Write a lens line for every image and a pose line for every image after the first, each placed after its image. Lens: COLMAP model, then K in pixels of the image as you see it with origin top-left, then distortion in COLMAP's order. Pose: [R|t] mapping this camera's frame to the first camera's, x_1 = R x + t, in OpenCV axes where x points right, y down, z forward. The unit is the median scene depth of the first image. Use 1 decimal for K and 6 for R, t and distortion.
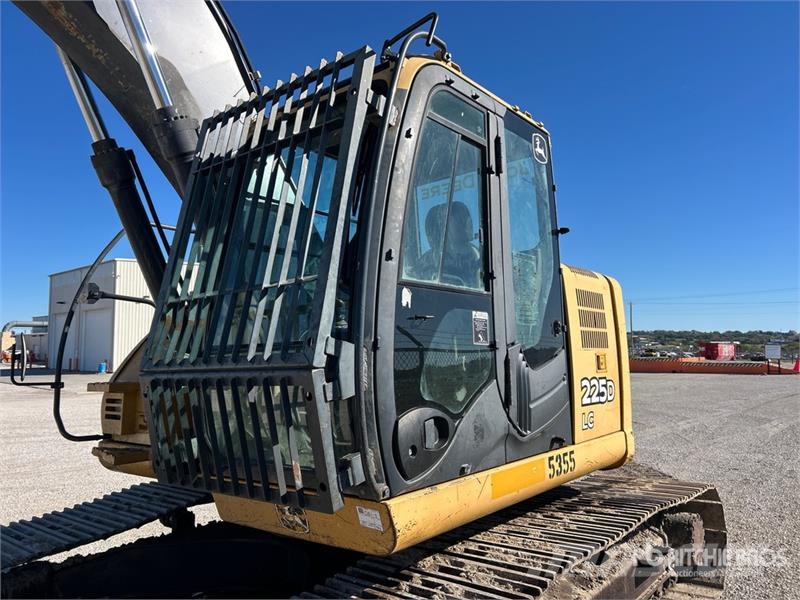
lens RADIAL K [[607.4, 0, 402.1], [0, 607.4, 294.9], [0, 0, 1]] dist [0.031299, -0.004595]
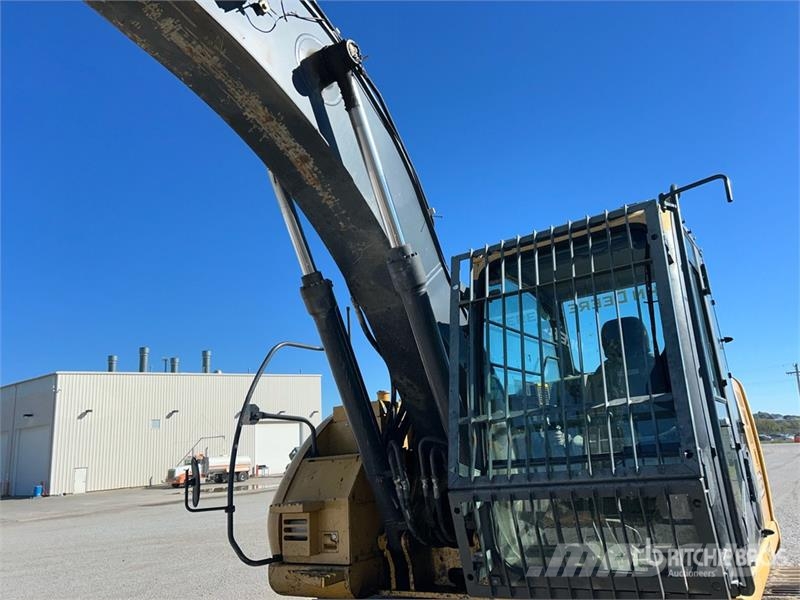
lens RADIAL K [[607.4, 0, 398.3], [0, 607.4, 304.8], [0, 0, 1]] dist [0.031299, -0.004595]
pose [[0.995422, -0.032860, 0.089752, -0.130219], [0.045533, 0.988671, -0.143025, -0.010266], [-0.084035, 0.146456, 0.985641, -0.022648]]
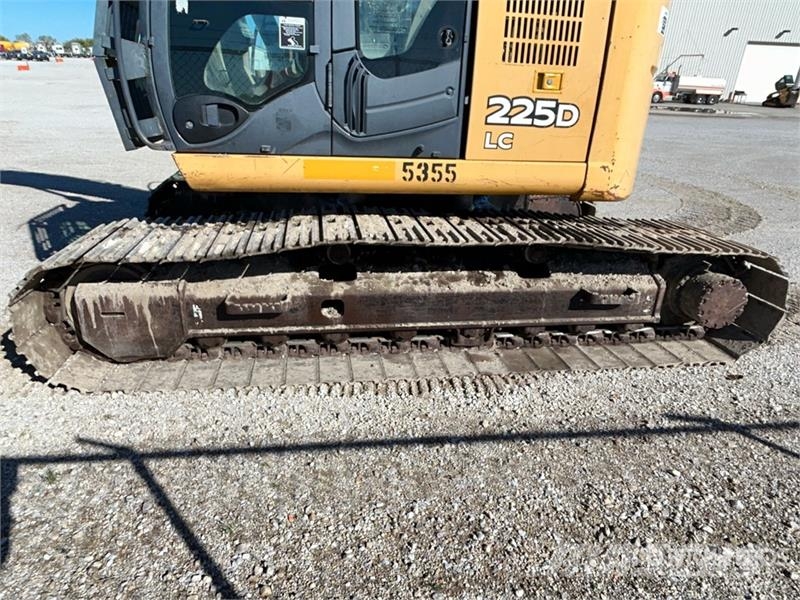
lens RADIAL K [[530.7, 0, 400.3], [0, 530.7, 302.0], [0, 0, 1]] dist [-0.004734, -0.005531]
pose [[0.741853, 0.305043, -0.597162, 1.051326], [0.013901, 0.883352, 0.468504, 0.037218], [0.670418, -0.355863, 0.651077, 0.296496]]
